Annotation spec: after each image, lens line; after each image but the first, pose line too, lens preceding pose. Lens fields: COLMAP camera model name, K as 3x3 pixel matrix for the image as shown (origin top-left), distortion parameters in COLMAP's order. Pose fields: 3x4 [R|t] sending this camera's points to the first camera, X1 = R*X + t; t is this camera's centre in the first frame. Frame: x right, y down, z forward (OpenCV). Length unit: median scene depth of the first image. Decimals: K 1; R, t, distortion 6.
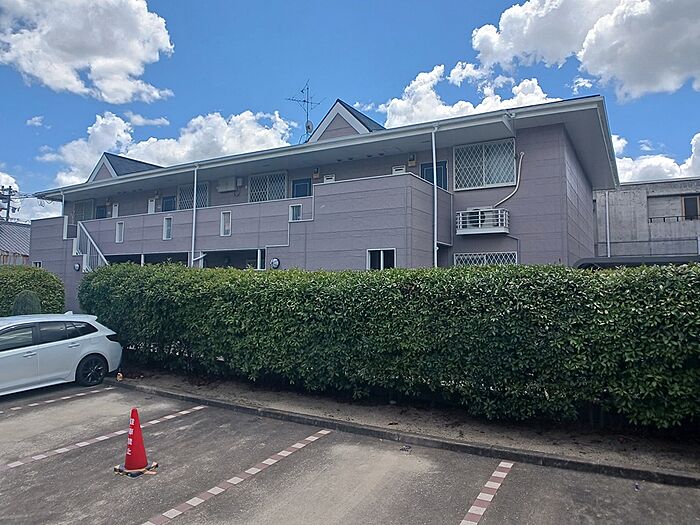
lens RADIAL K [[544.9, 0, 350.0], [0, 544.9, 262.5], [0, 0, 1]] dist [-0.039183, -0.066531]
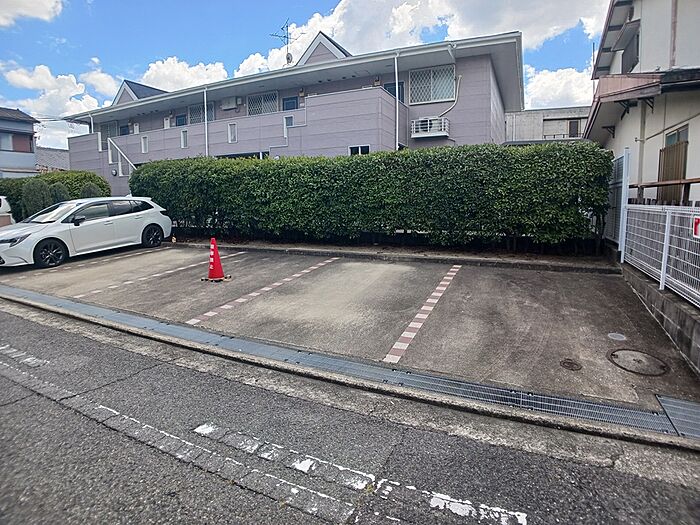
lens RADIAL K [[415.7, 0, 360.6], [0, 415.7, 264.6], [0, 0, 1]] dist [-0.031864, -0.084501]
pose [[0.994182, -0.030336, 0.103349, -0.065621], [0.008367, 0.978370, 0.206692, 0.061975], [-0.107384, -0.204625, 0.972932, -0.087349]]
